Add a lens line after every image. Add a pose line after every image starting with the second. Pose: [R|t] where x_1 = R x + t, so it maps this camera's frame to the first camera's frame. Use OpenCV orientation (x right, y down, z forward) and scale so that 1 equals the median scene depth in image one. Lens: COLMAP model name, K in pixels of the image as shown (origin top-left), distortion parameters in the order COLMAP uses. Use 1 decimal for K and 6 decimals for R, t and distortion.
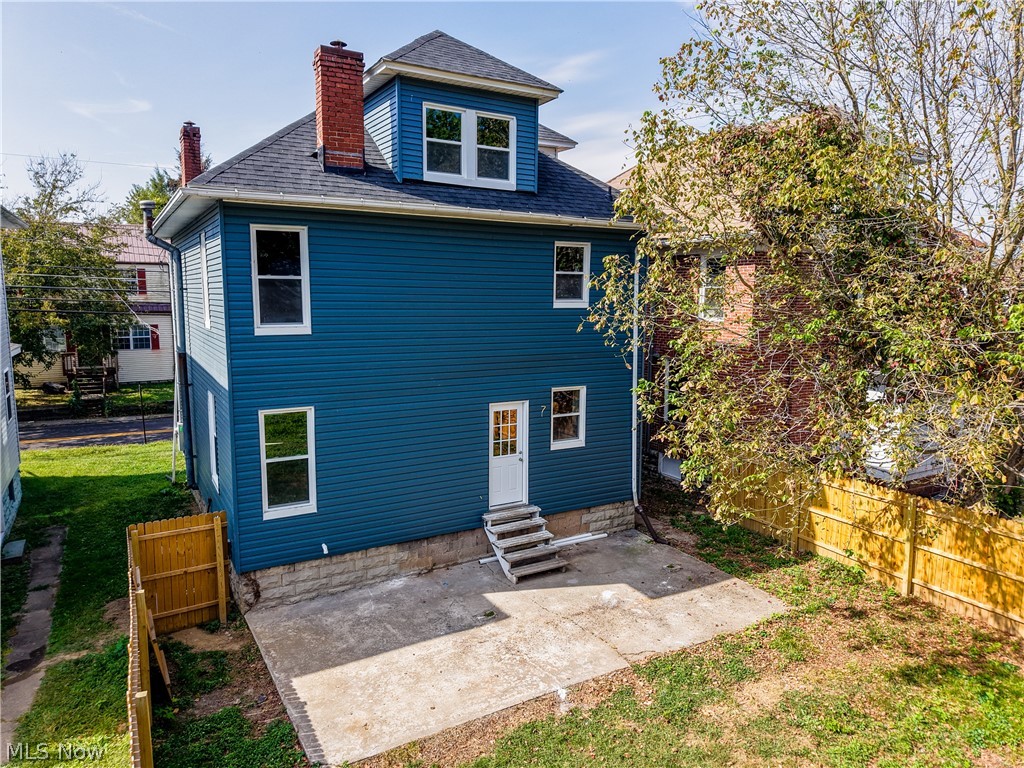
lens RADIAL K [[686.6, 0, 513.8], [0, 686.6, 385.9], [0, 0, 1]] dist [0.047785, -0.034004]
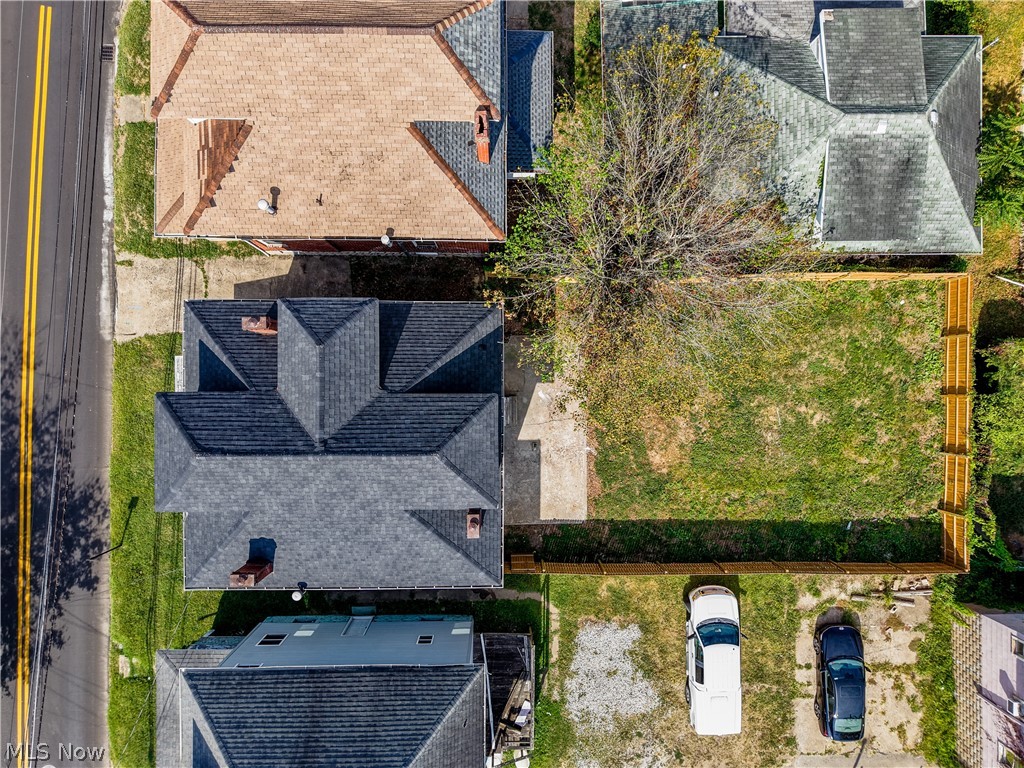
lens RADIAL K [[686.6, 0, 508.7], [0, 686.6, 382.9], [0, 0, 1]] dist [0.047785, -0.034004]
pose [[0.502963, -0.864125, 0.017804, 0.068566], [0.094644, 0.075539, 0.992641, -2.159736], [-0.859111, -0.497576, 0.119777, 0.841774]]
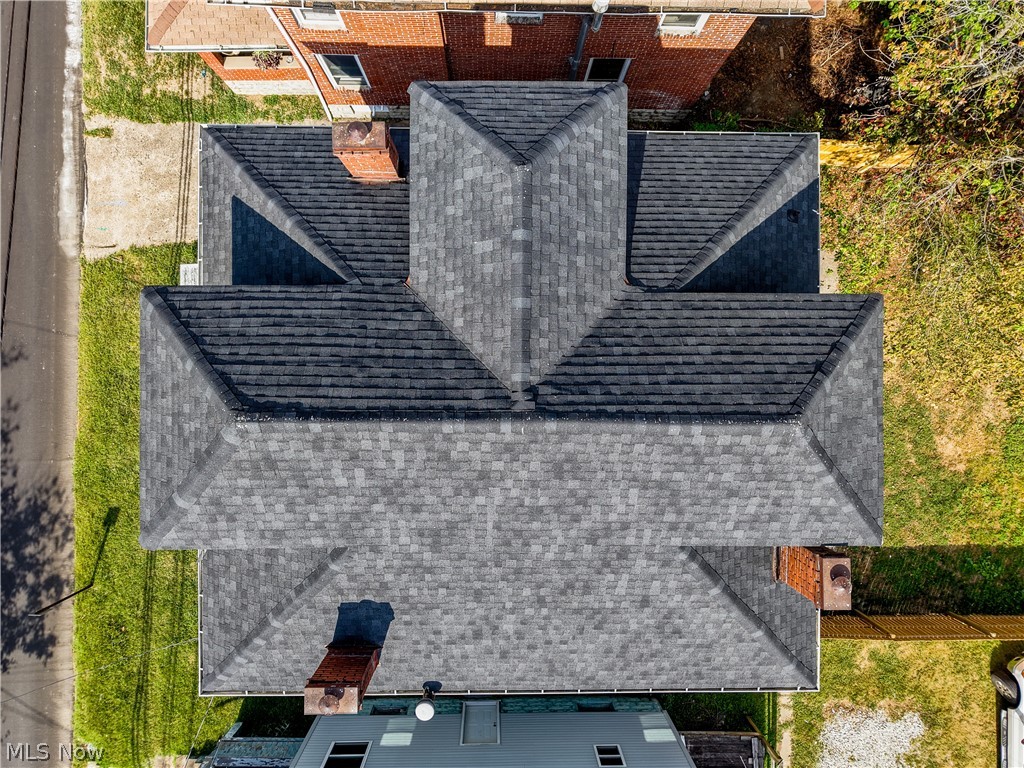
lens RADIAL K [[686.6, 0, 514.7], [0, 686.6, 381.6], [0, 0, 1]] dist [0.047785, -0.034004]
pose [[0.504453, -0.863056, 0.025718, -0.259388], [0.085966, 0.079840, 0.993094, -1.275407], [-0.859149, -0.498758, 0.114469, 1.280196]]
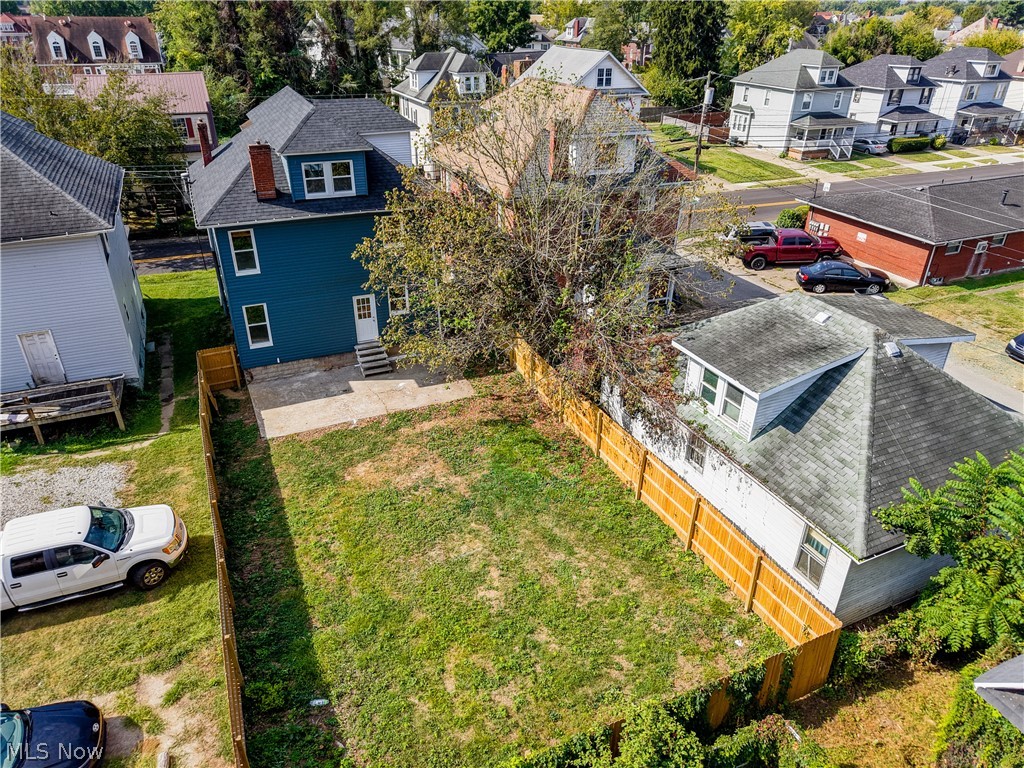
lens RADIAL K [[686.6, 0, 512.4], [0, 686.6, 381.3], [0, 0, 1]] dist [0.047785, -0.034004]
pose [[0.994386, 0.054539, -0.090673, 0.721664], [-0.019485, 0.936657, 0.349705, -0.524980], [0.104002, -0.345975, 0.932462, -1.113025]]
